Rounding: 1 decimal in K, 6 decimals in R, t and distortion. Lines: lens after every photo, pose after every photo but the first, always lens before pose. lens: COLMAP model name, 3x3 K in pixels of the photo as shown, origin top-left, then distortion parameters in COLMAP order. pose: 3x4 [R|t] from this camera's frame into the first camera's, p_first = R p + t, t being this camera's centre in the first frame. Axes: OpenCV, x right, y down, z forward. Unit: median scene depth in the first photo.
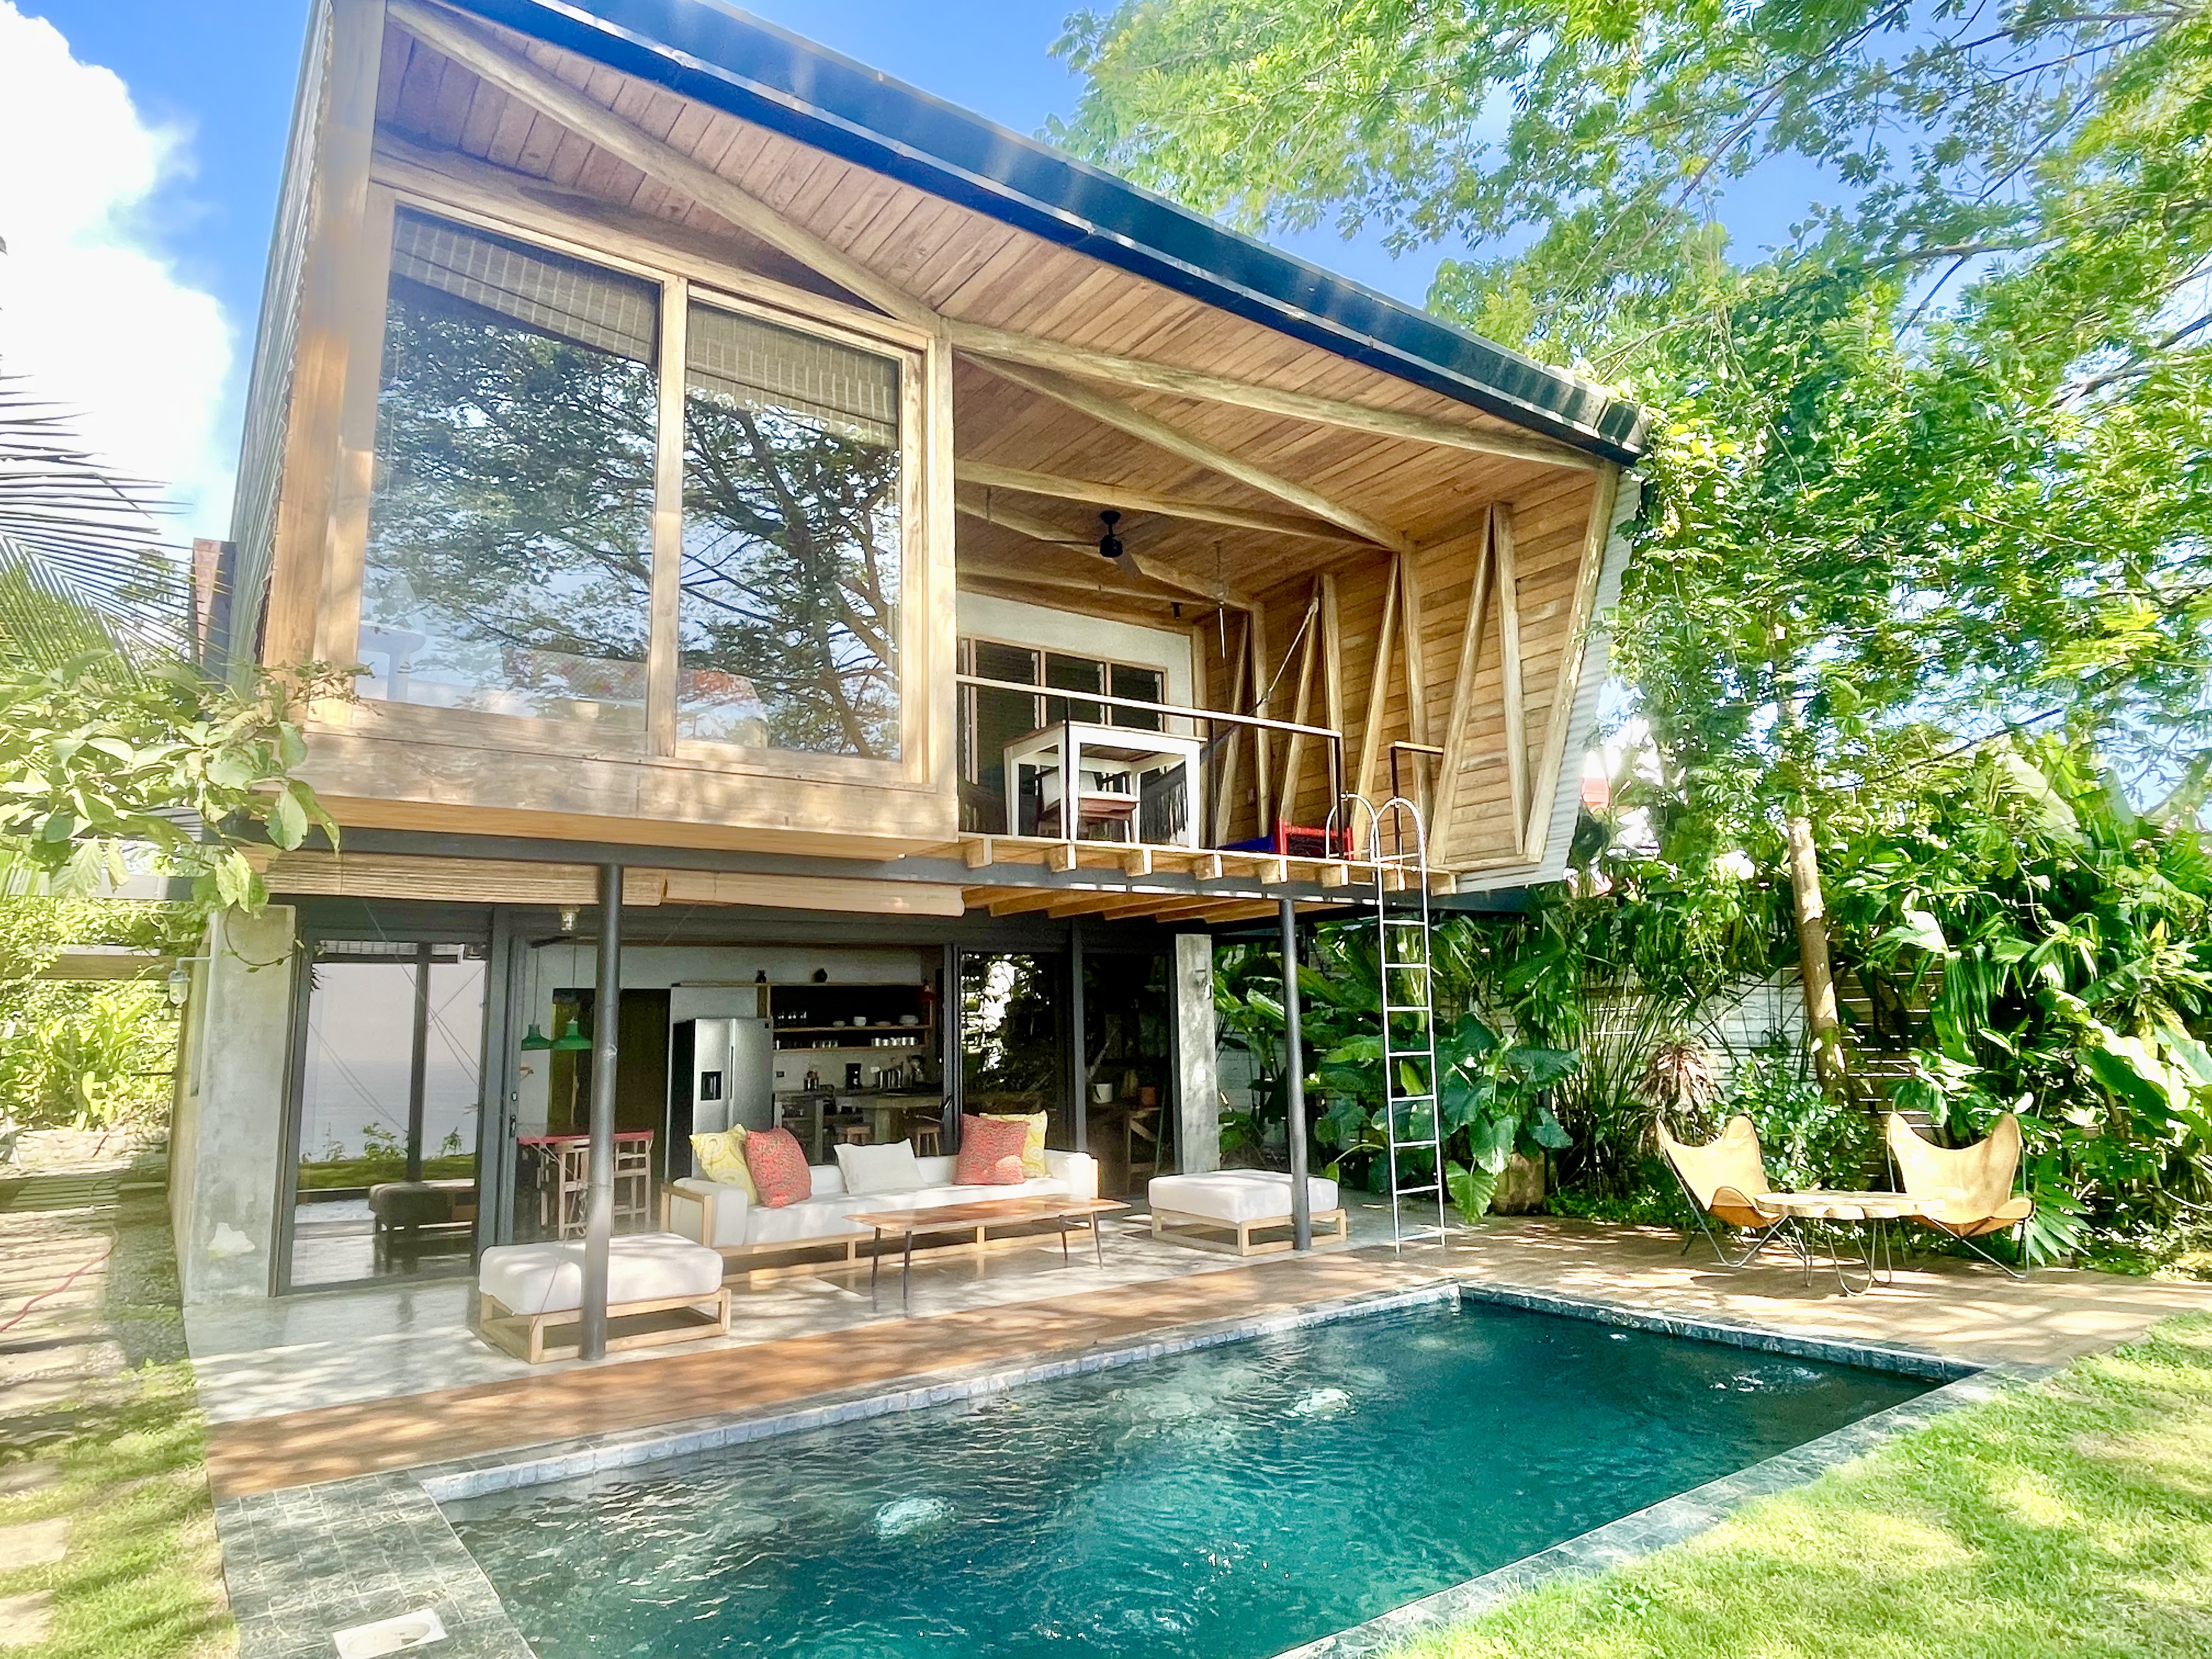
lens RADIAL K [[1317.8, 0, 1106.0], [0, 1317.8, 829.5], [0, 0, 1]] dist [0.054095, -0.114047]
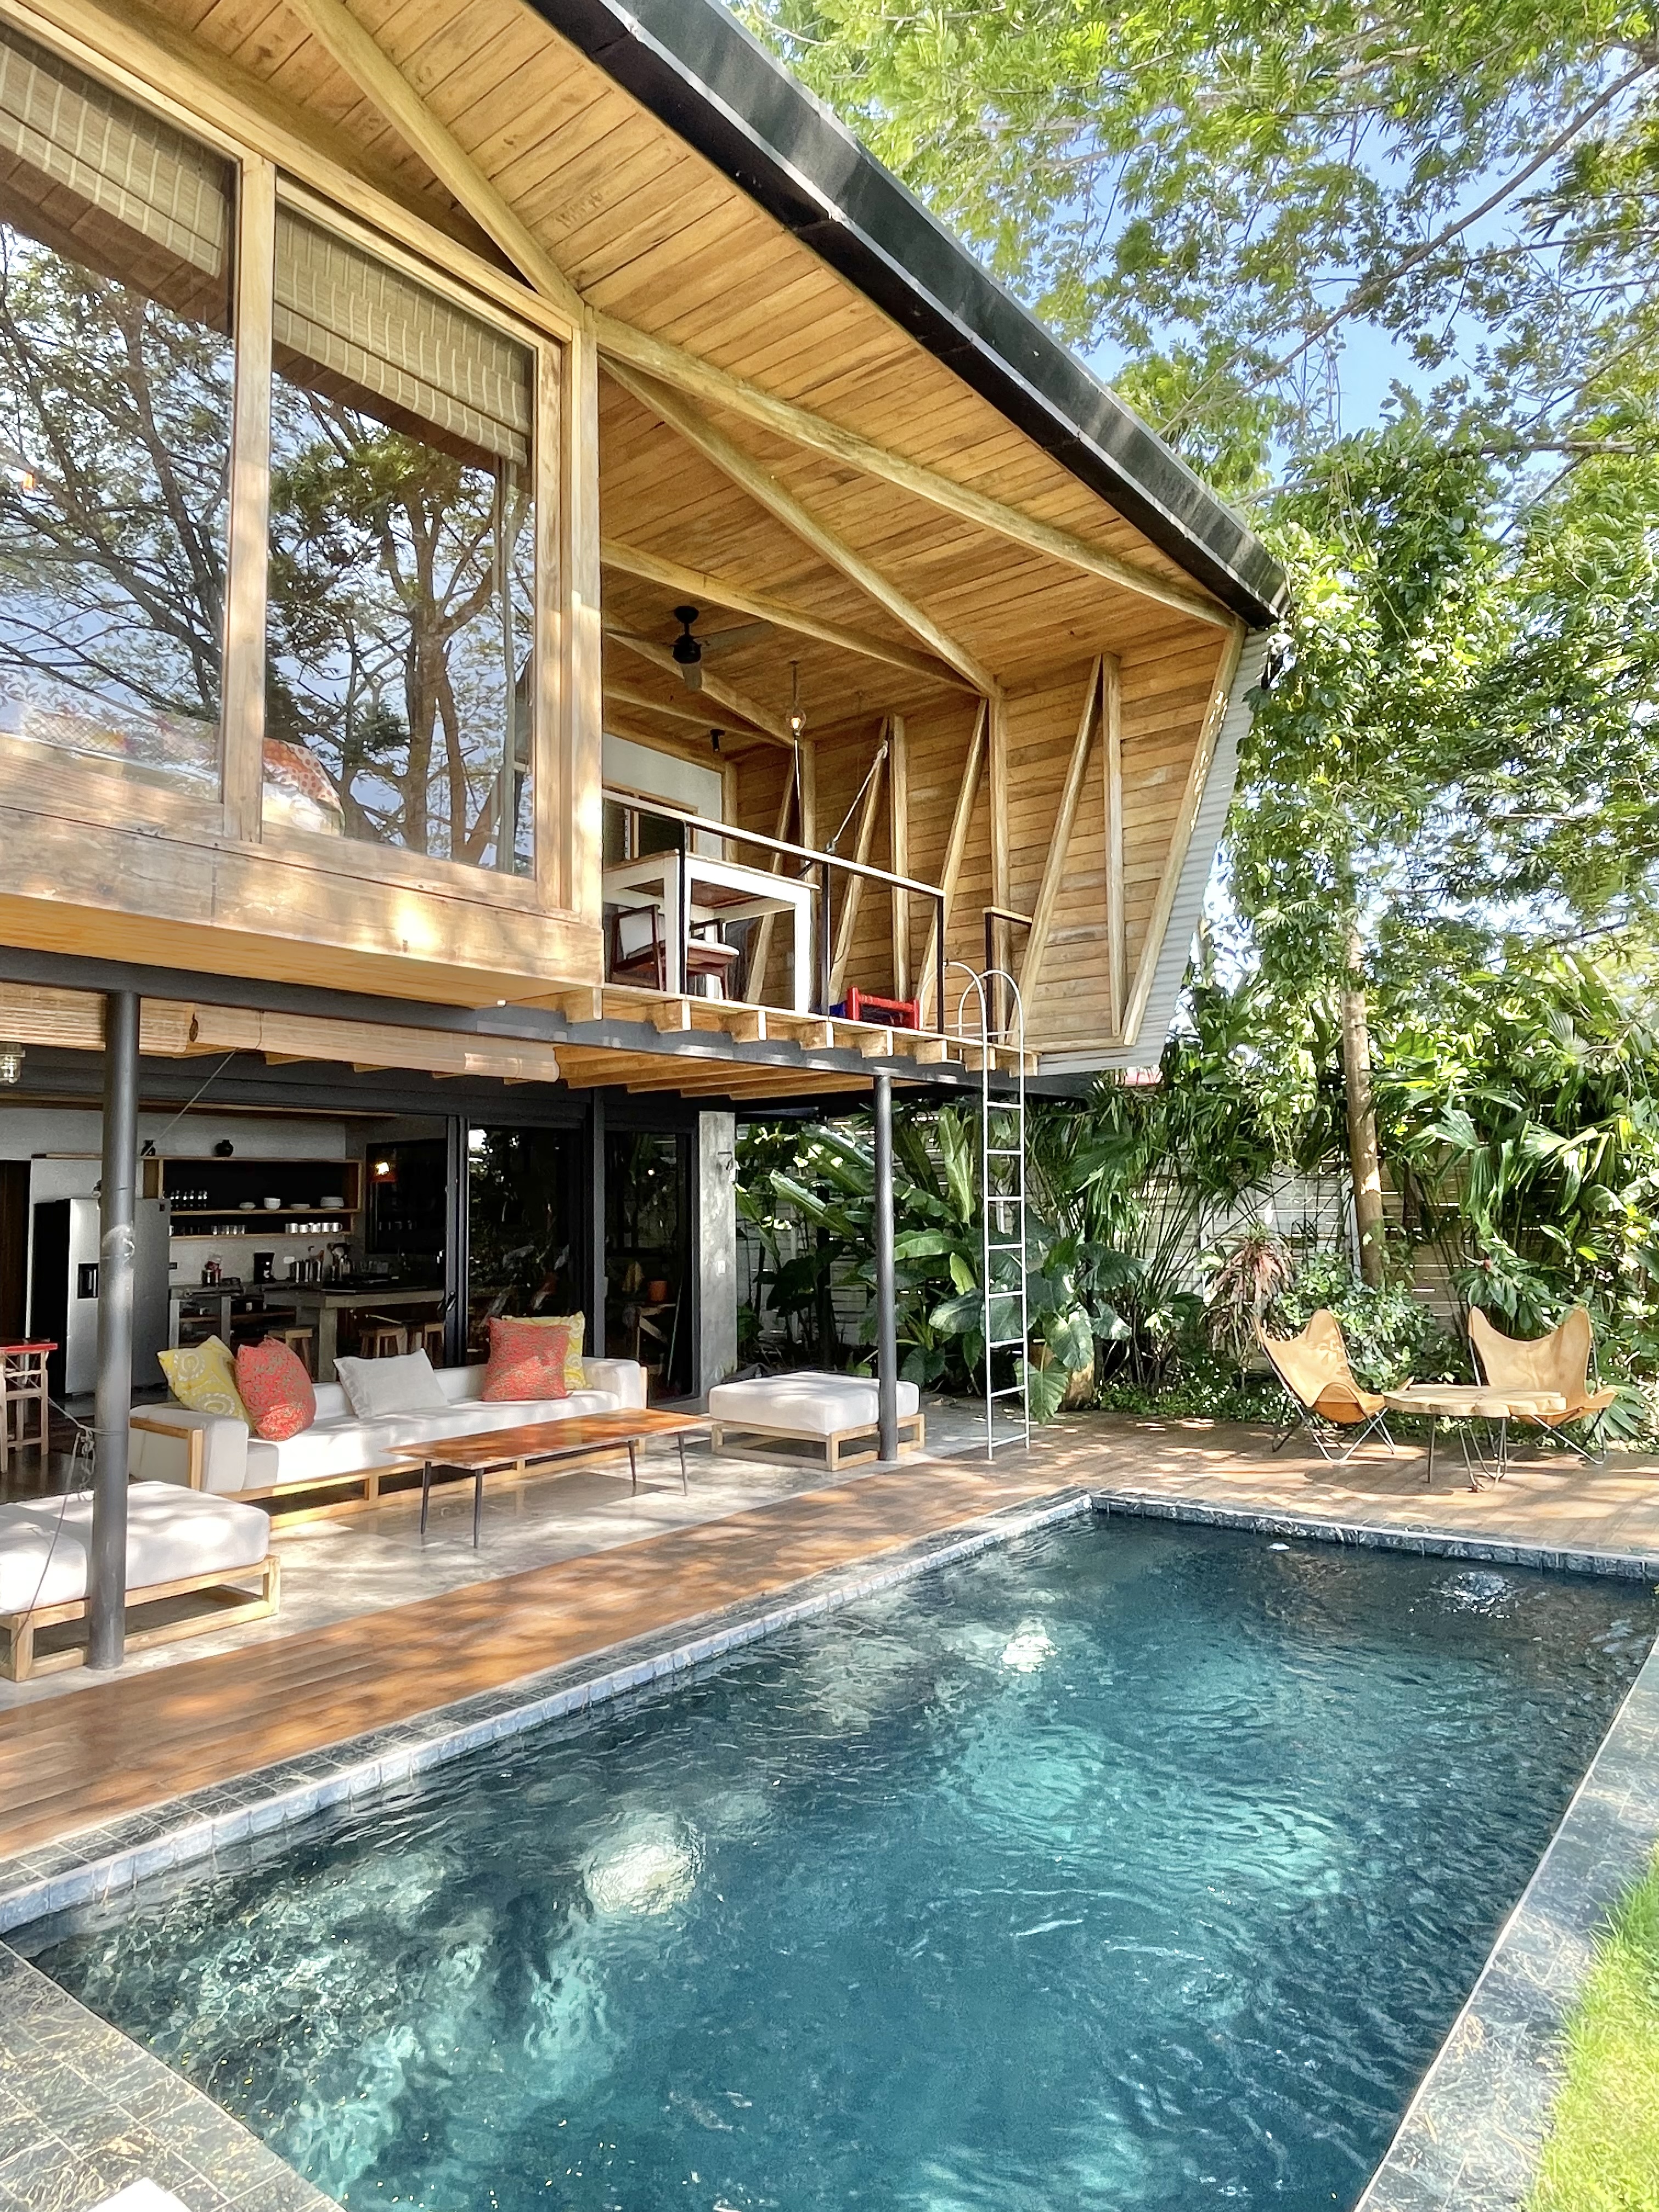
lens RADIAL K [[1358.1, 0, 829.5], [0, 1358.1, 1106.0], [0, 0, 1]] dist [0.019183, -0.026219]
pose [[0.960325, 0.028765, 0.277397, -0.144670], [-0.049047, 0.996583, 0.066453, 0.013581], [-0.274538, -0.077422, 0.958454, 0.124118]]
